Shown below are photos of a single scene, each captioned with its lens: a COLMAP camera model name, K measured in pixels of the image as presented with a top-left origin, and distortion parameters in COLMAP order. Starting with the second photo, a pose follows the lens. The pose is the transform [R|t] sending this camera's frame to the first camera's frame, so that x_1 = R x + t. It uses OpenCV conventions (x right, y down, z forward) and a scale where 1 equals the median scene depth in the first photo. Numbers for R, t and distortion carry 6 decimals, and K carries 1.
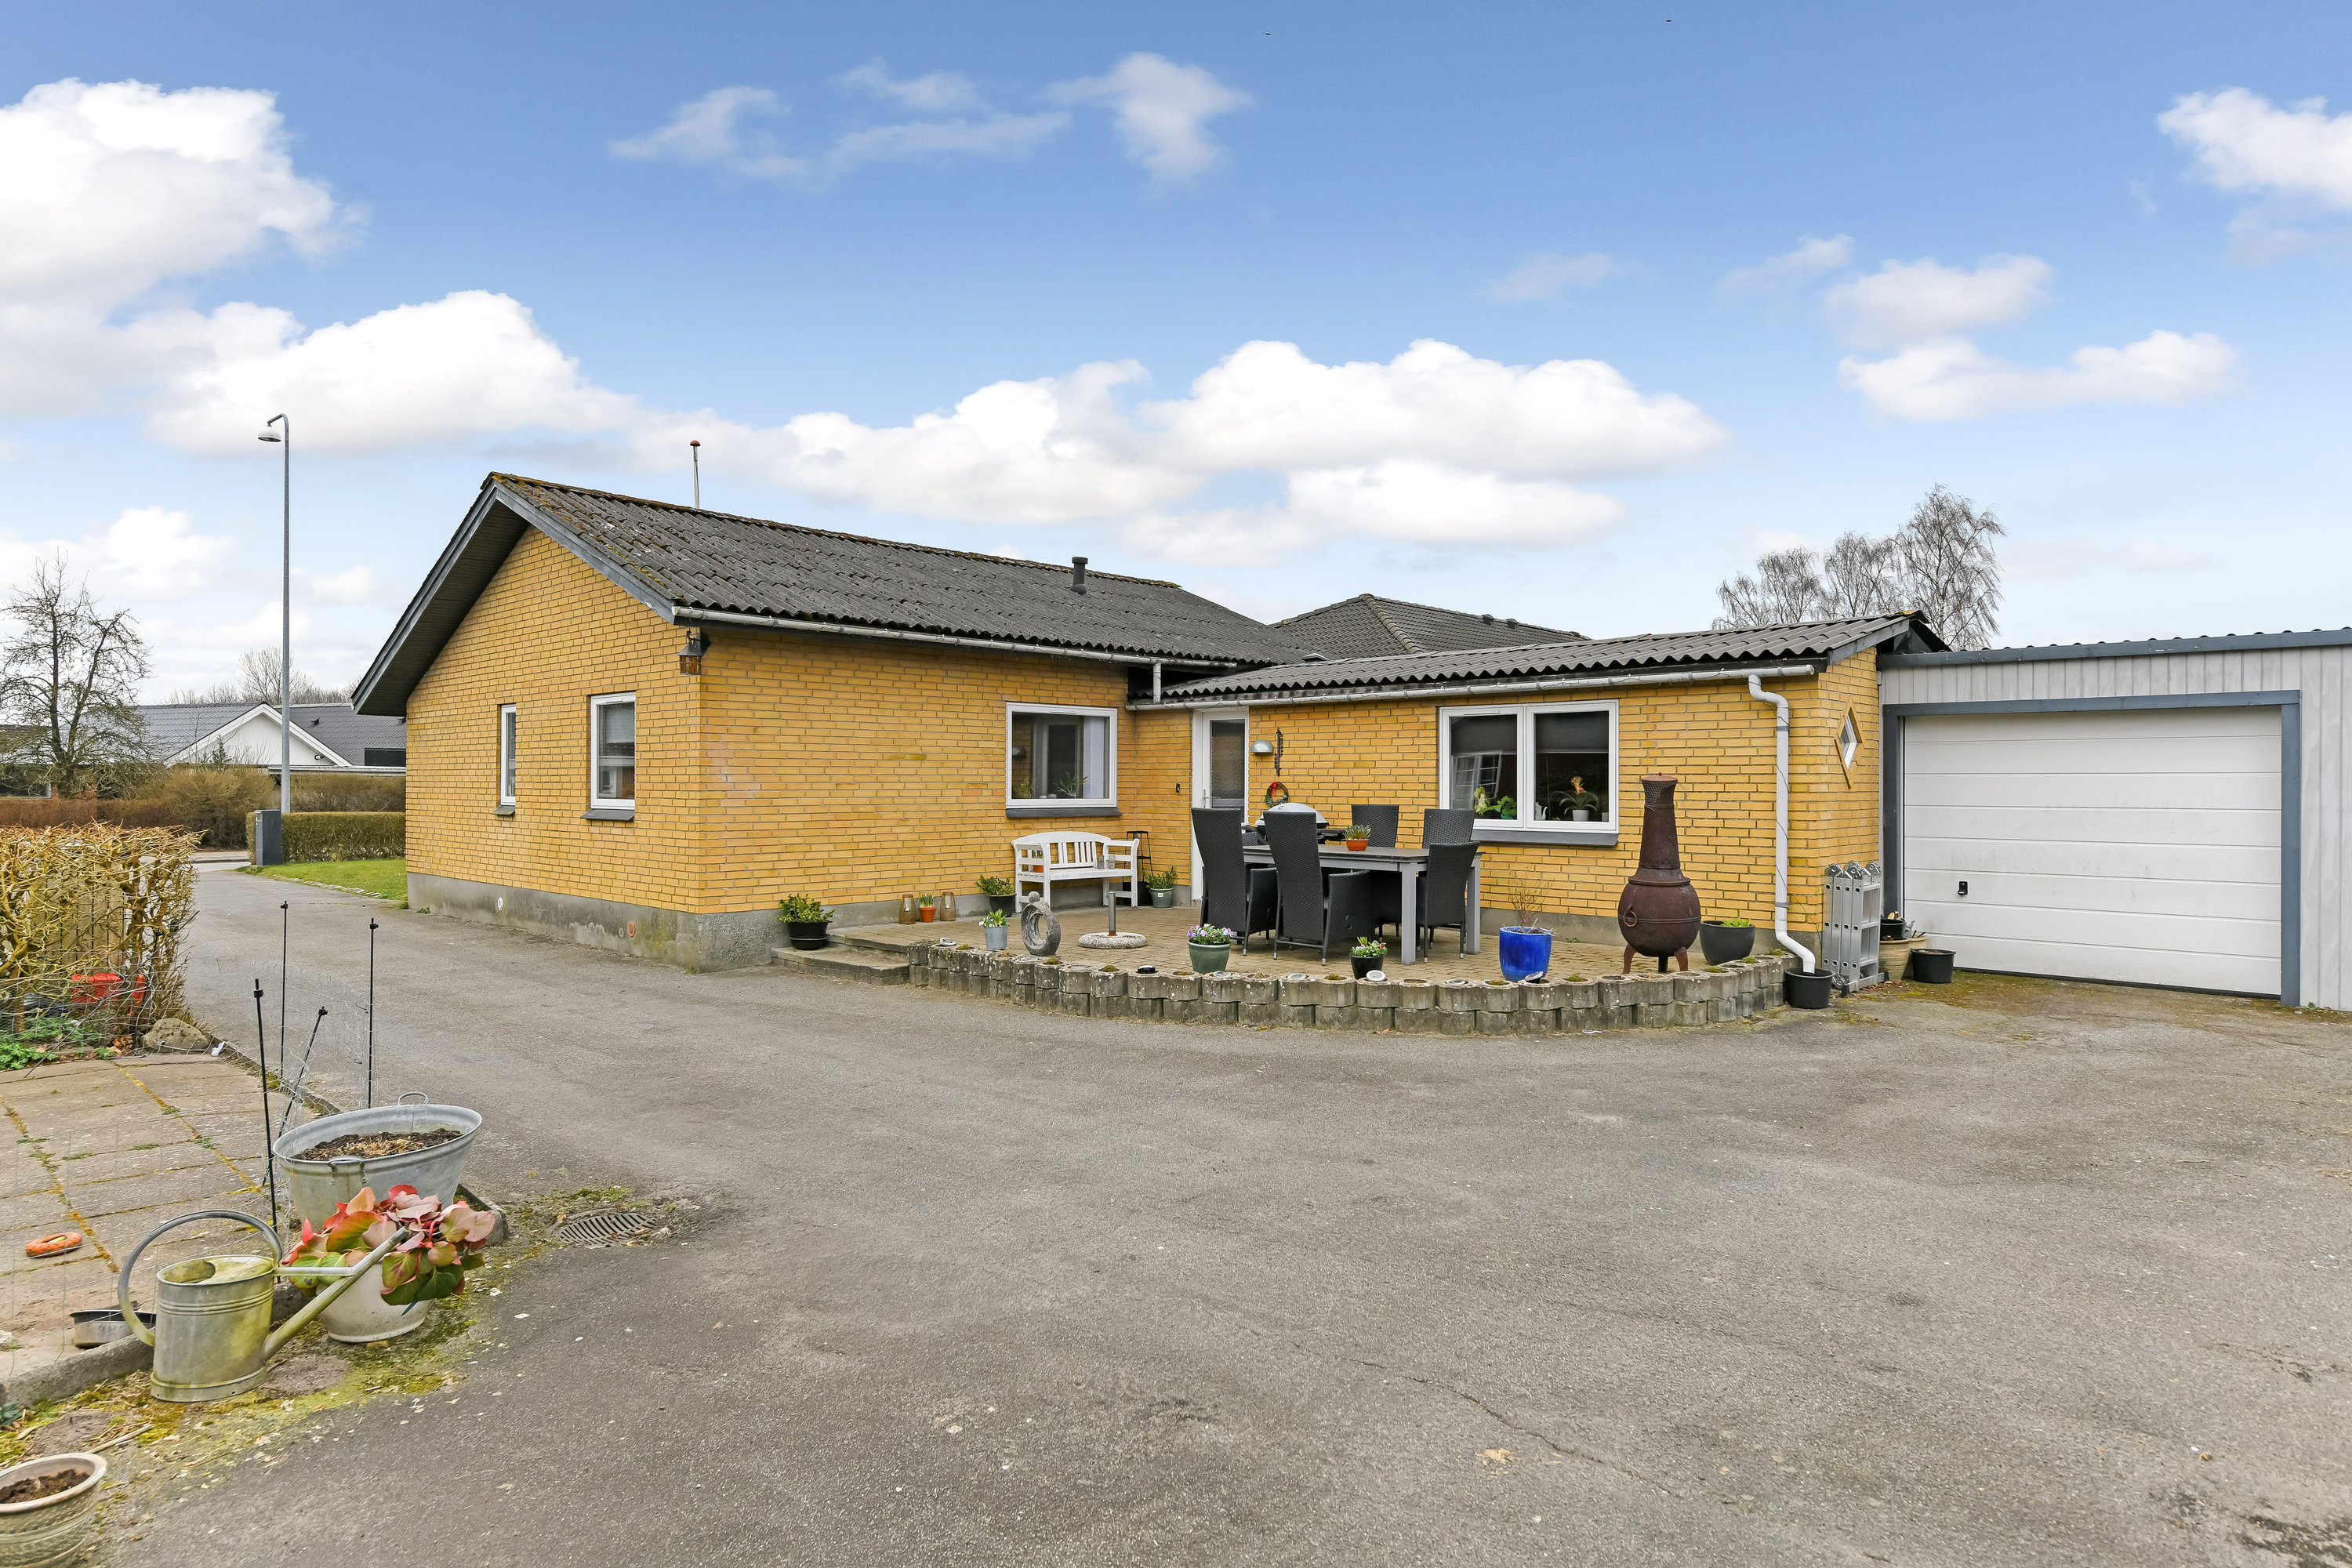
lens RADIAL K [[1336.3, 0, 1176.0], [0, 1336.3, 784.0], [0, 0, 1]] dist [-0.003600, -0.000319]
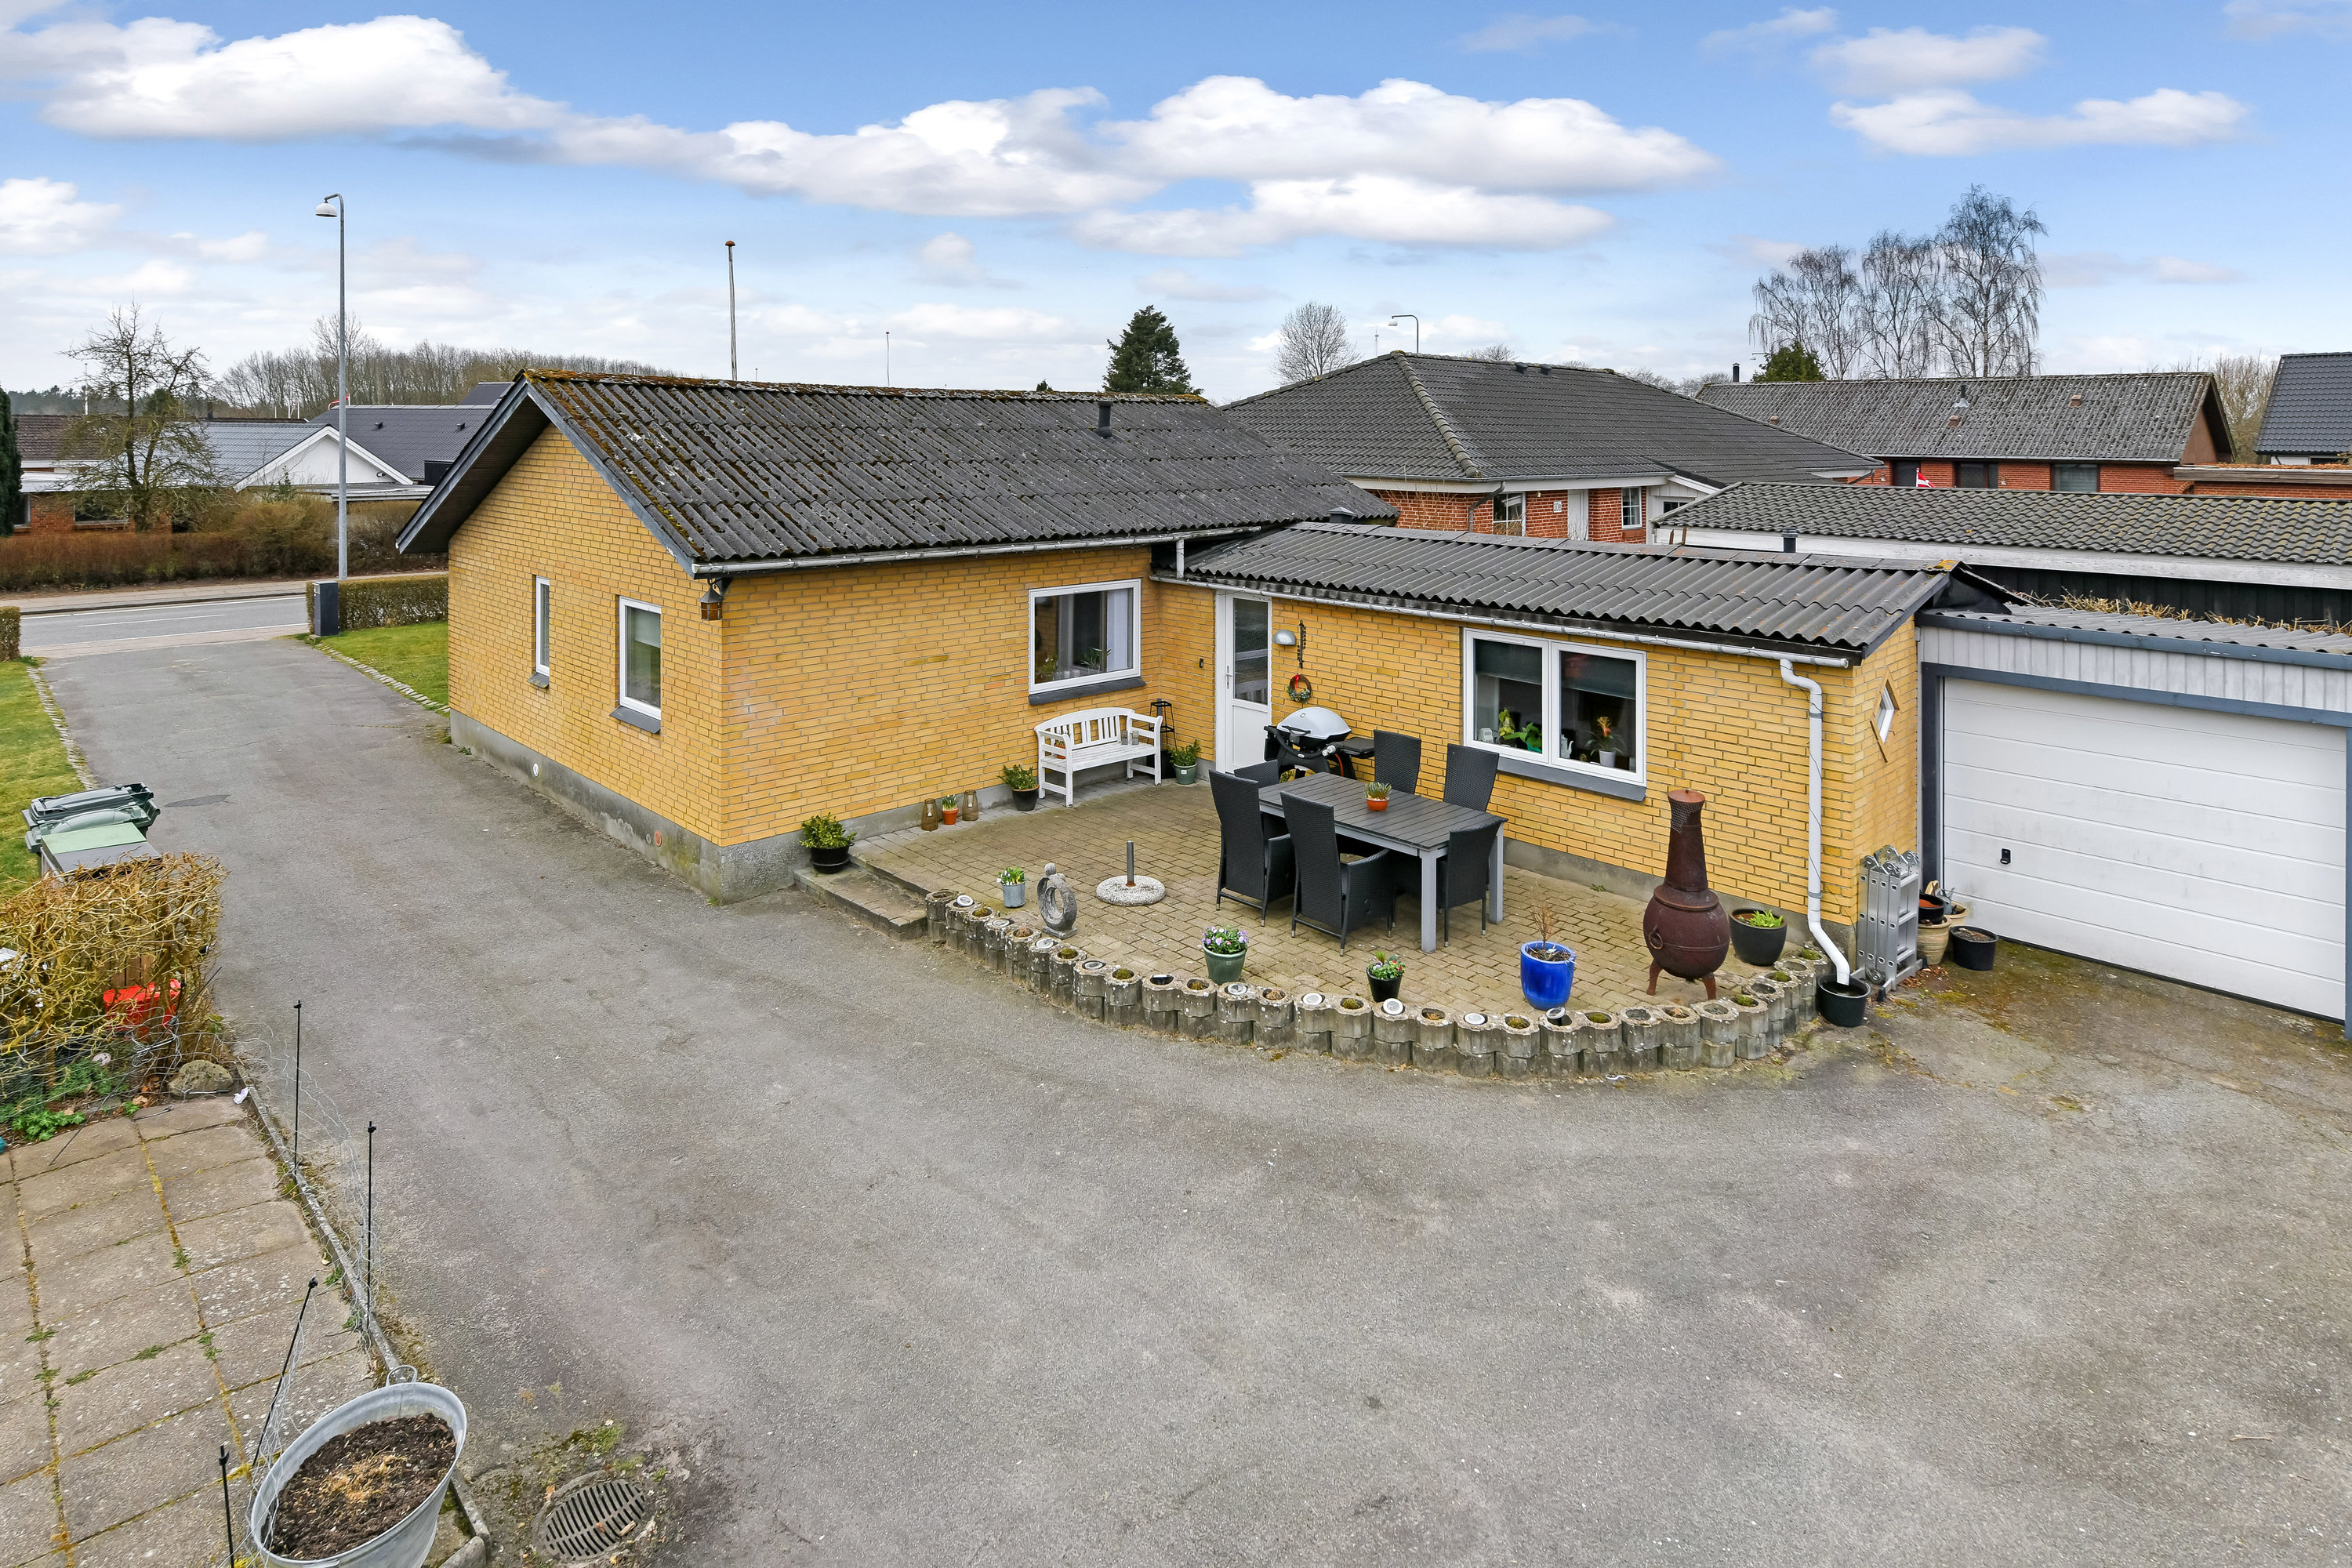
lens RADIAL K [[1312.4, 0, 1165.6], [0, 1312.4, 438.1], [0, 0, 1]] dist [-0.002895, 0.000174]
pose [[0.999320, -0.000998, -0.036854, 0.013712], [0.001111, 0.999995, 0.003039, -0.205972], [0.036850, -0.003078, 0.999316, 0.023864]]
